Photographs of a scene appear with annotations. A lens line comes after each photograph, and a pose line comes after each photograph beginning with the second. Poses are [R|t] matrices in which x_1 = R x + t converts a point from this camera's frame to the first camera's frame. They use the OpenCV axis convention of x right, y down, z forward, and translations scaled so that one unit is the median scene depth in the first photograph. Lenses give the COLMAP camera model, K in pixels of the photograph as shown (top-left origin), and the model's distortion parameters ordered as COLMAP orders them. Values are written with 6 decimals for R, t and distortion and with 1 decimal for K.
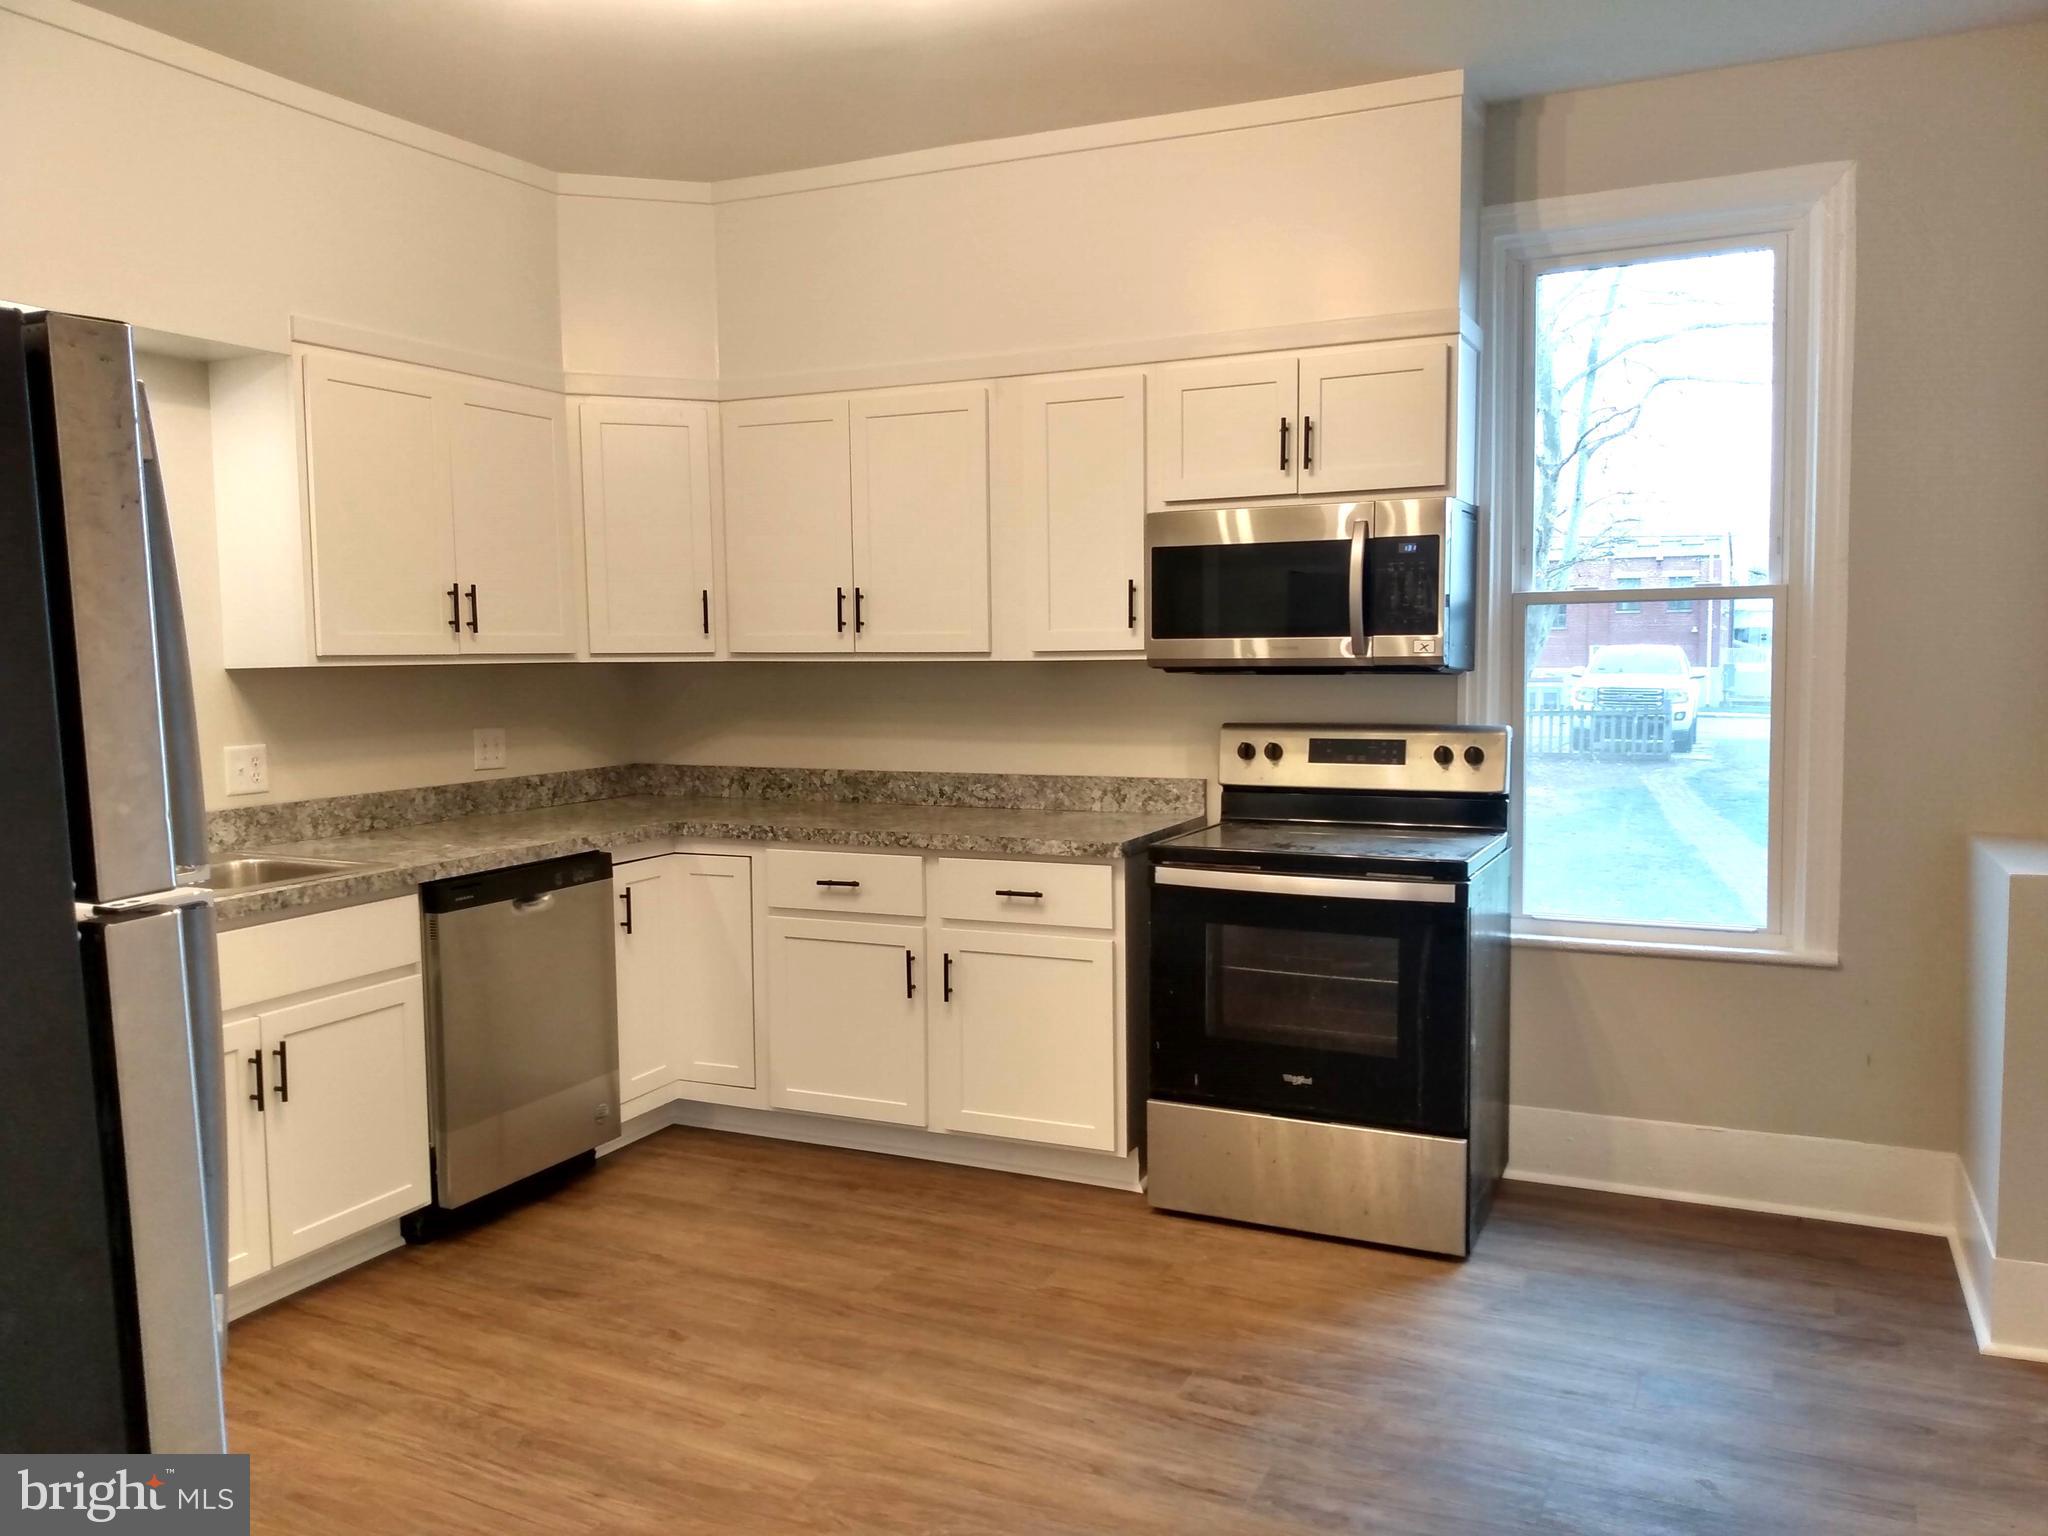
lens RADIAL K [[1619.5, 0, 1134.7], [0, 1619.5, 747.7], [0, 0, 1]] dist [0.067213, -0.156966]
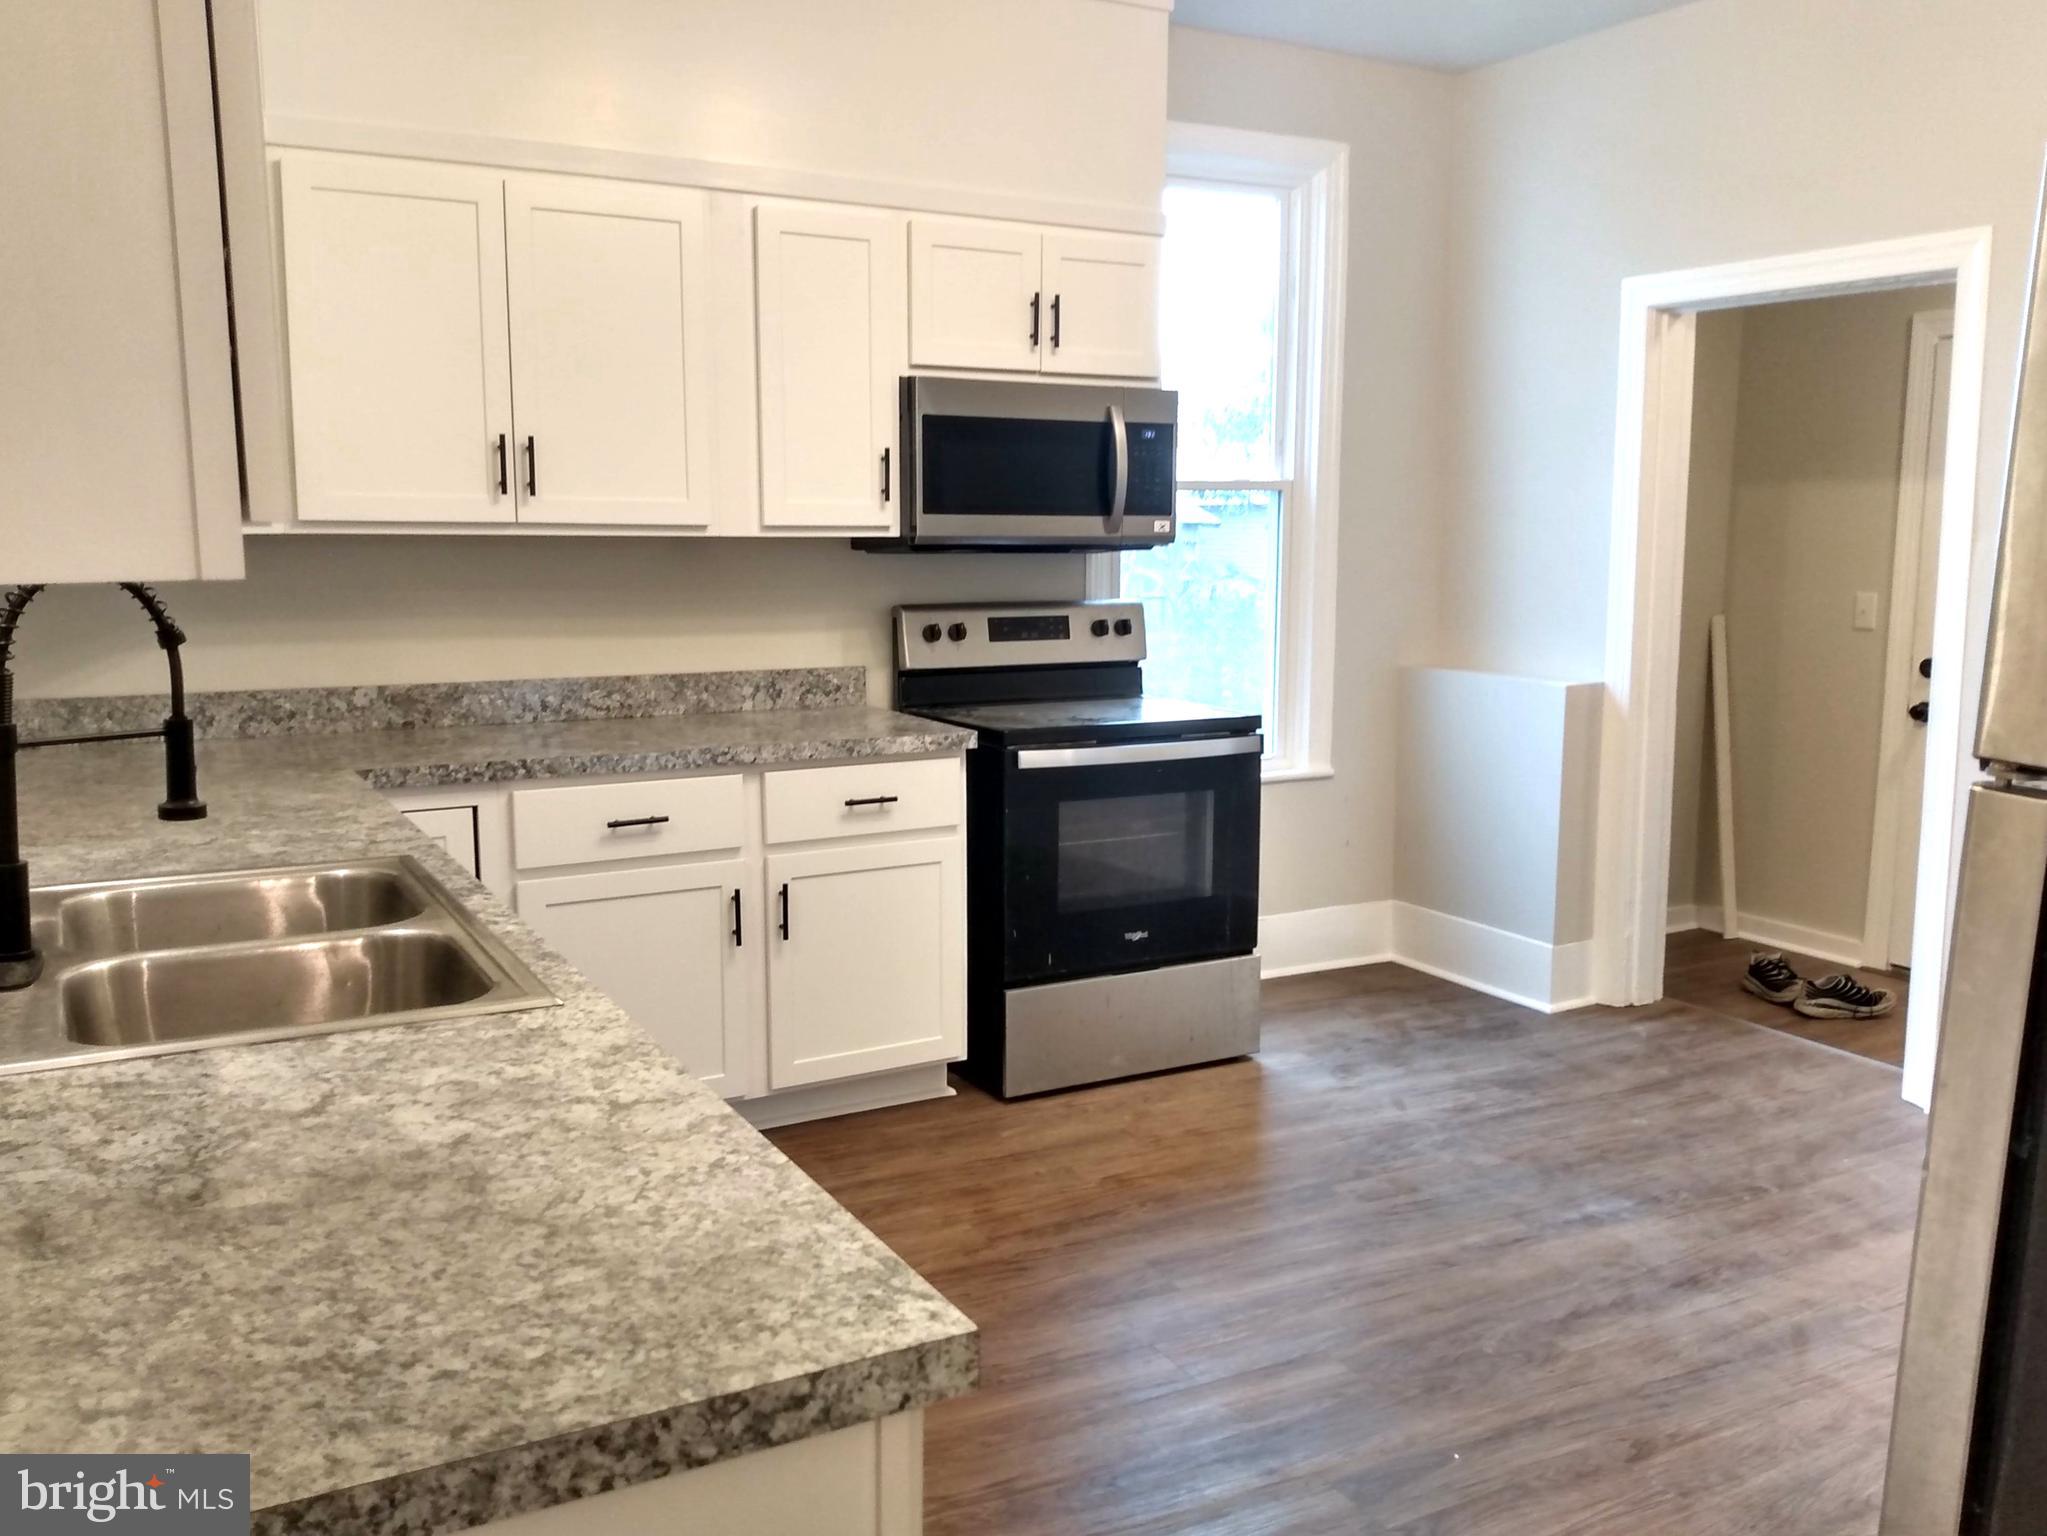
lens RADIAL K [[1655.2, 0, 1023.5], [0, 1655.2, 768.0], [0, 0, 1]] dist [0.063561, -0.000700]
pose [[0.577693, -0.104049, 0.809595, -0.725560], [0.042028, 0.994318, 0.097800, -0.012478], [-0.815171, -0.022473, 0.578784, 0.390564]]
